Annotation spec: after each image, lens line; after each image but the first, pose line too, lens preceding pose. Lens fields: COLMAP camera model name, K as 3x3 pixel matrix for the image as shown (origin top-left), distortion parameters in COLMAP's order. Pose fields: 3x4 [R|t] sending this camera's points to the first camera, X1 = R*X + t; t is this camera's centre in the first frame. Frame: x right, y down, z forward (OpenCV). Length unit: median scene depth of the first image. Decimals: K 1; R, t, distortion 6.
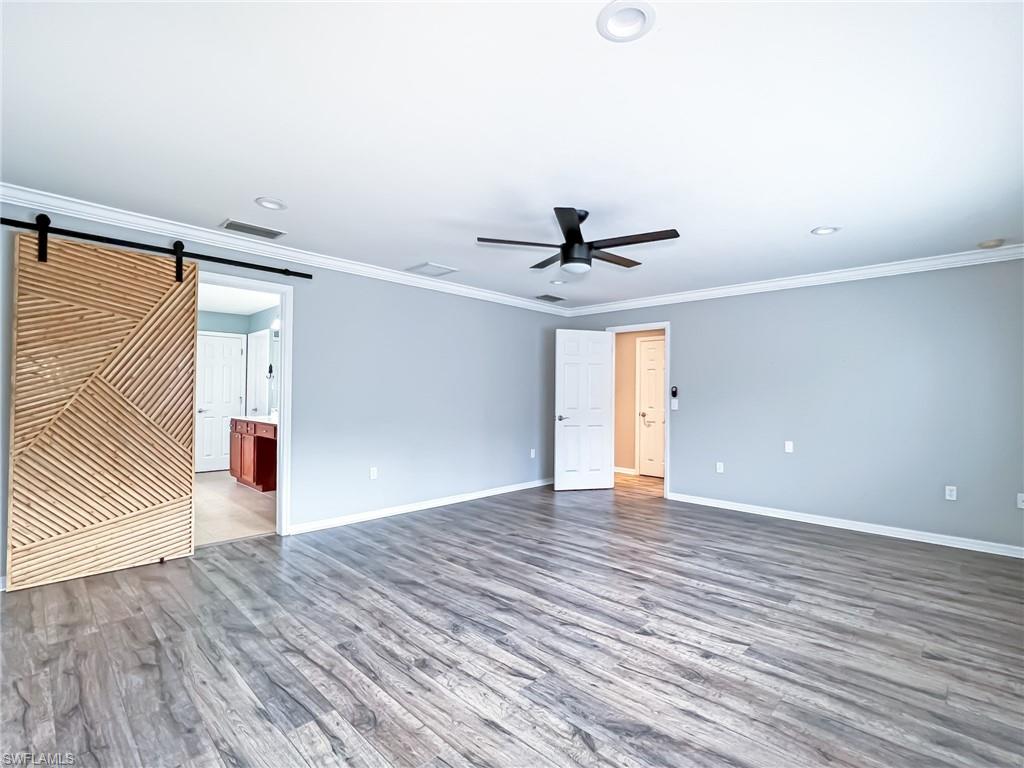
lens RADIAL K [[459.3, 0, 510.8], [0, 459.3, 386.4], [0, 0, 1]] dist [-0.028879, 0.012936]
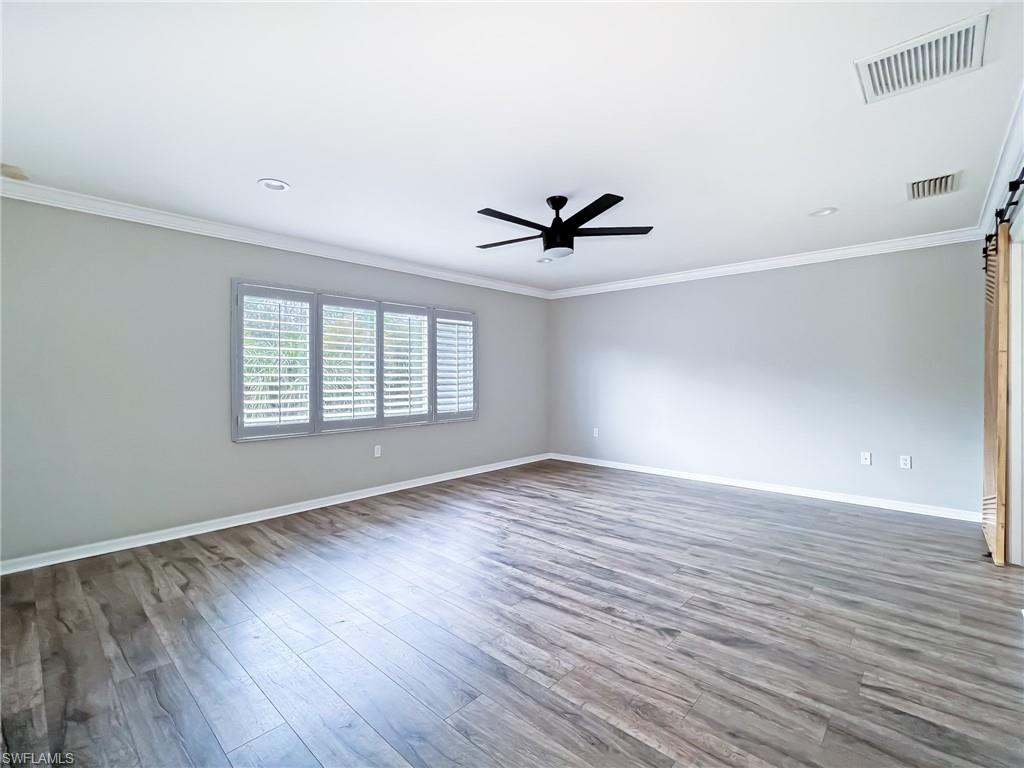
lens RADIAL K [[459.3, 0, 510.8], [0, 459.3, 386.4], [0, 0, 1]] dist [-0.028879, 0.012936]
pose [[-0.999308, -0.008808, -0.036150, 0.294480], [-0.008902, 0.999957, 0.002439, 0.043606], [0.036127, 0.002760, -0.999343, 2.099049]]
